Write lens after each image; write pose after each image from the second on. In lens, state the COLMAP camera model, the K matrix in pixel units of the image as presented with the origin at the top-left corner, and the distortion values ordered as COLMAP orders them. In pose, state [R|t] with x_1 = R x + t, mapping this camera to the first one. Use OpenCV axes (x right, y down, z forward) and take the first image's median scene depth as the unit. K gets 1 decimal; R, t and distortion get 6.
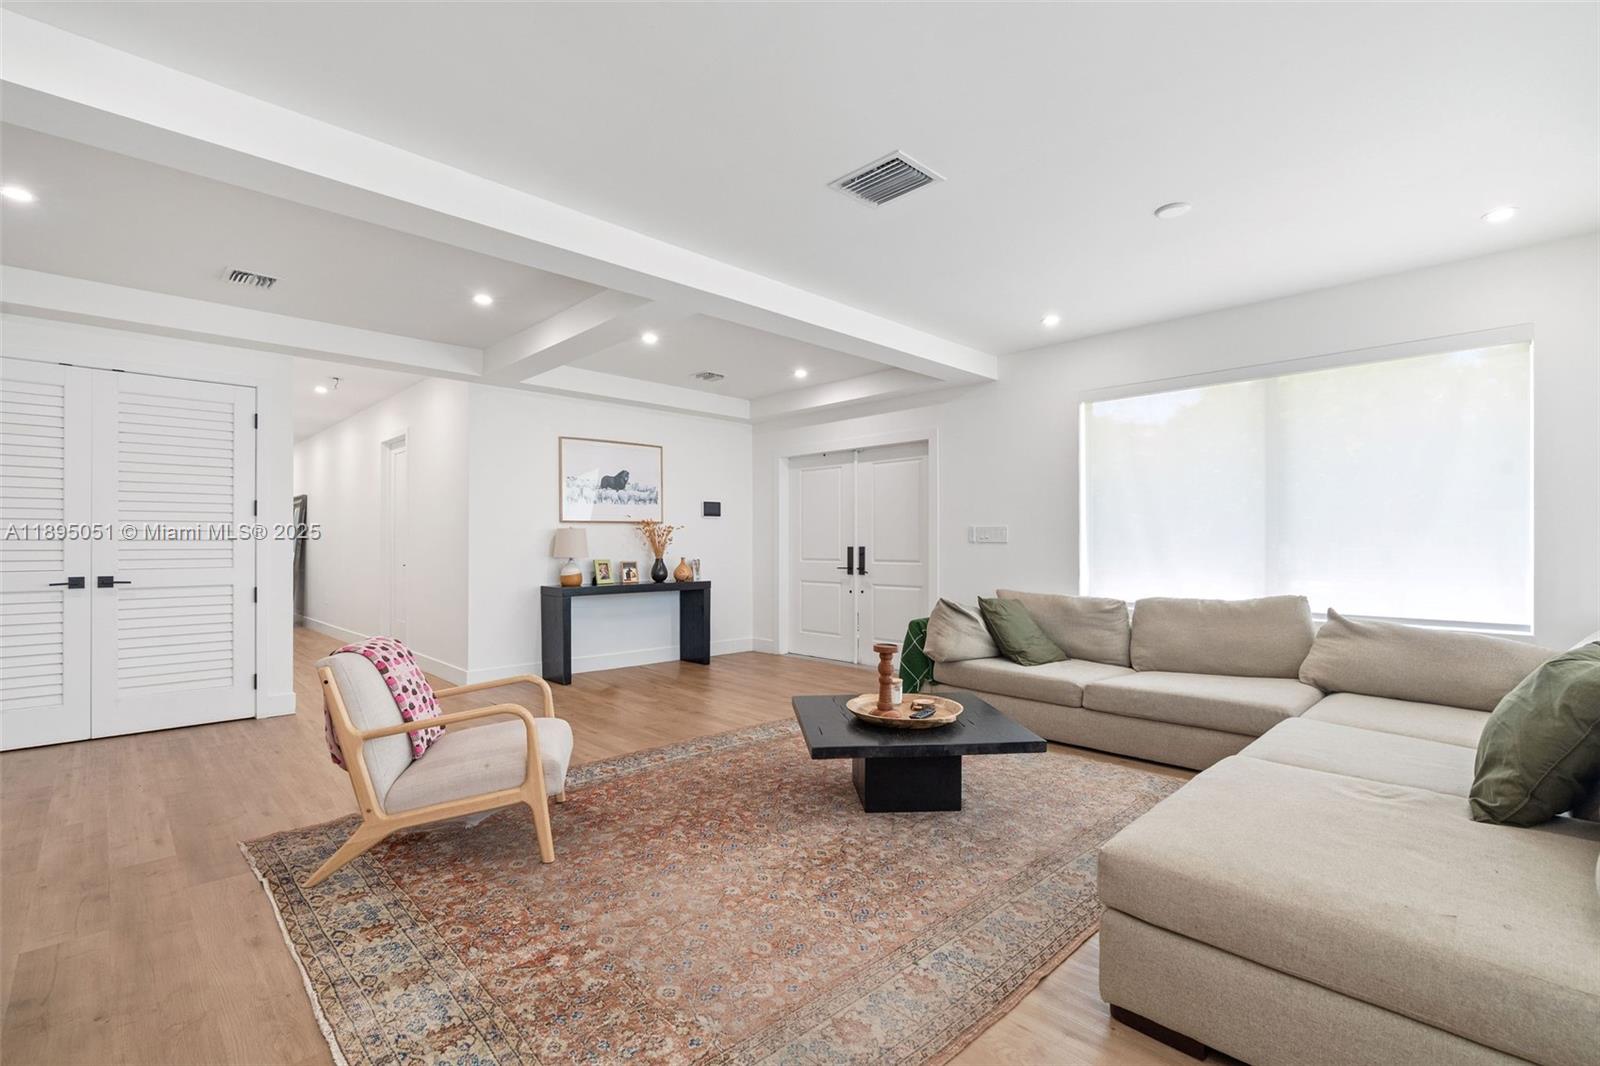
lens RADIAL K [[719.7, 0, 793.1], [0, 719.7, 532.4], [0, 0, 1]] dist [-0.007186, 0.000888]
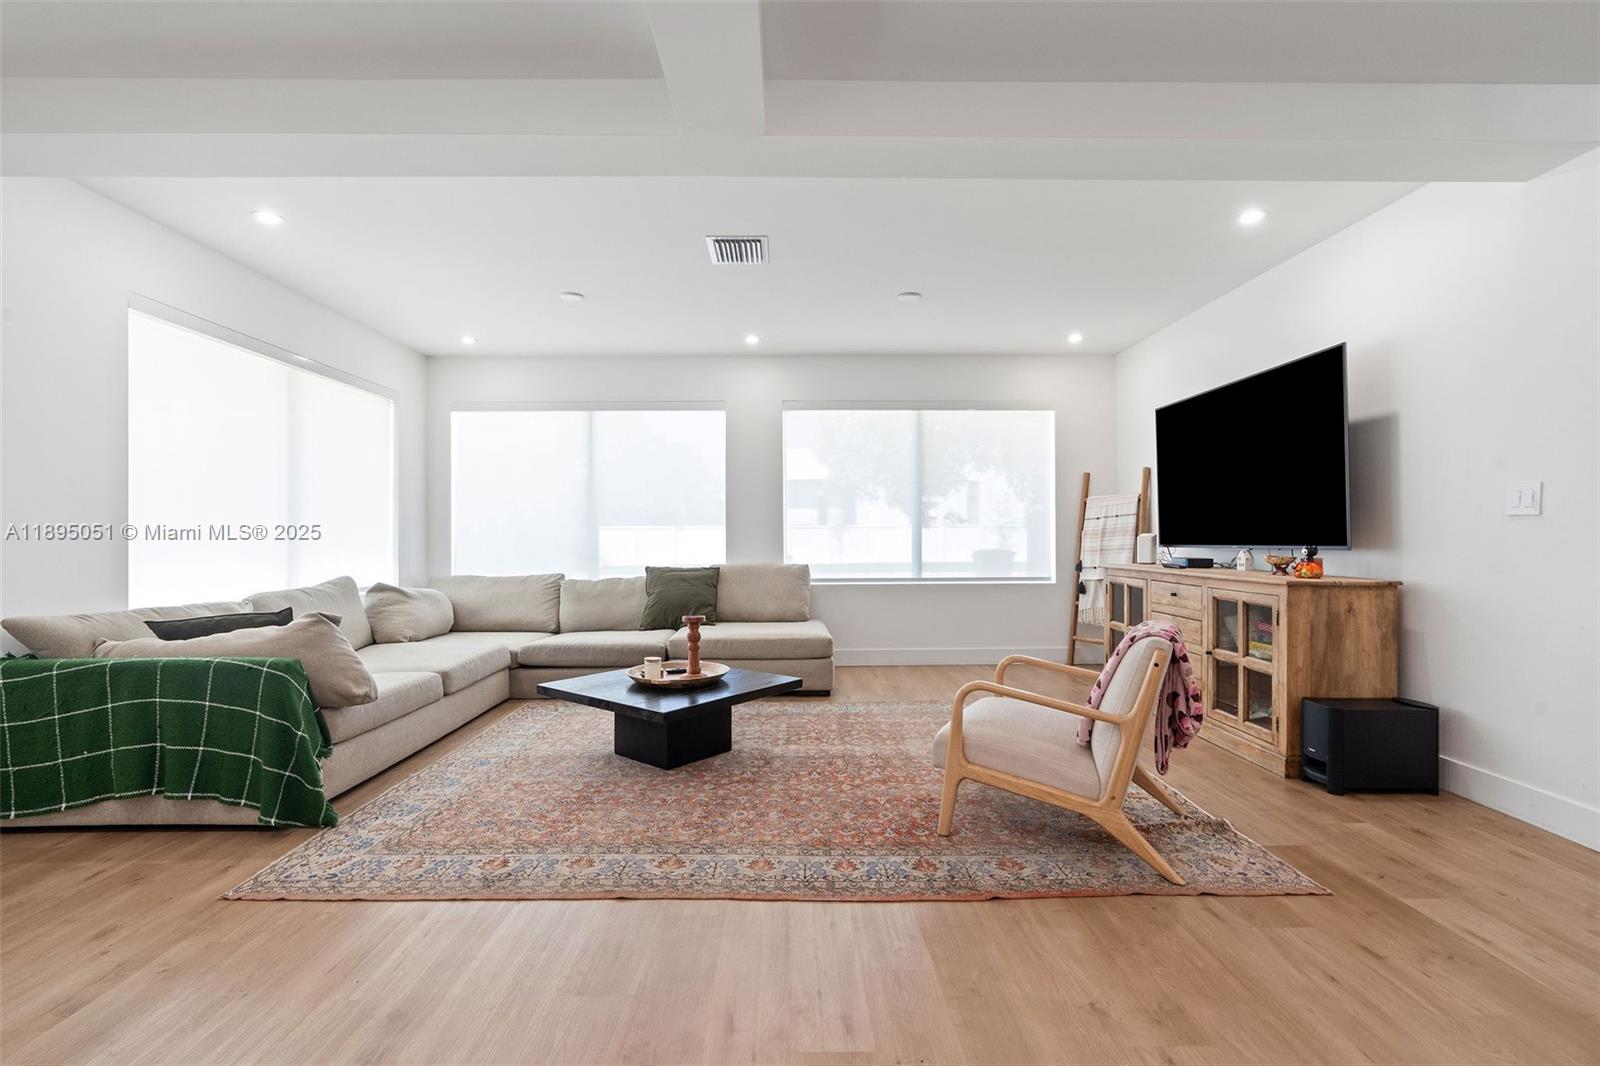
lens RADIAL K [[719.7, 0, 793.1], [0, 719.7, 532.4], [0, 0, 1]] dist [-0.007186, 0.000888]
pose [[-0.728407, 0.006584, 0.685113, -0.741459], [-0.010104, 0.999742, -0.020351, 0.042385], [-0.685070, -0.021746, -0.728152, 1.669239]]
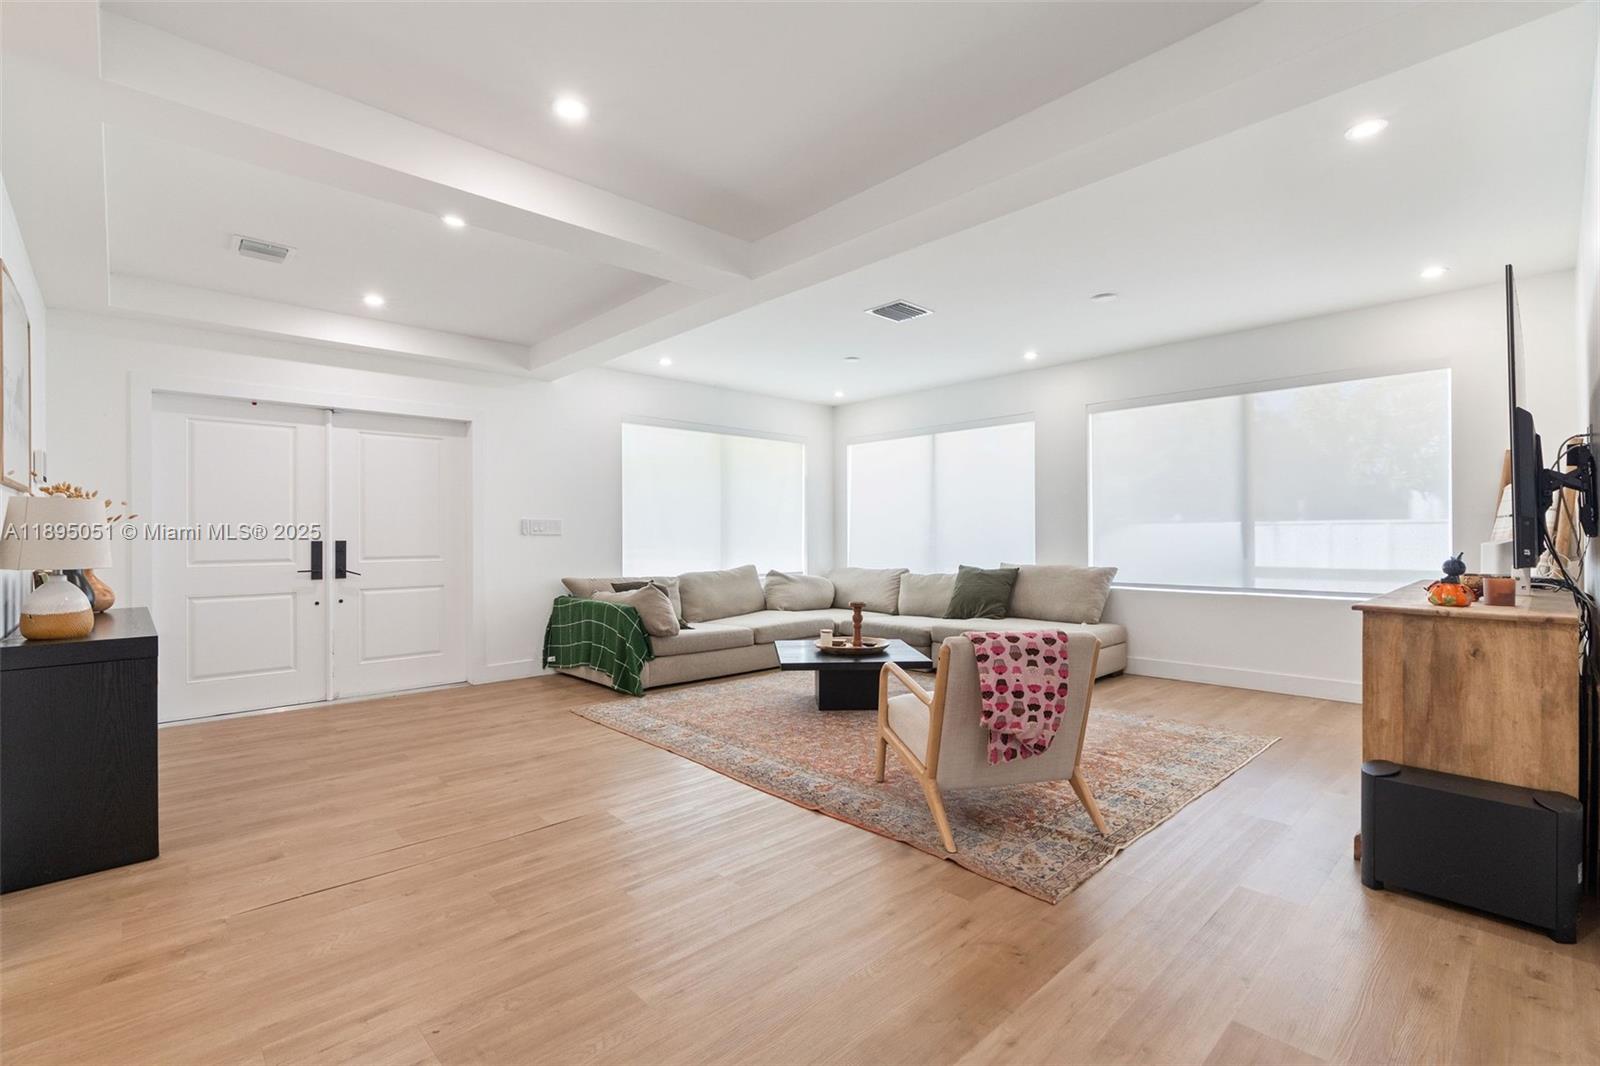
lens RADIAL K [[719.7, 0, 793.1], [0, 719.7, 532.4], [0, 0, 1]] dist [-0.007186, 0.000888]
pose [[0.019677, 0.004336, 0.999797, -1.330626], [-0.014024, 0.999893, -0.004060, 0.016342], [-0.999708, -0.013941, 0.019735, 1.071584]]
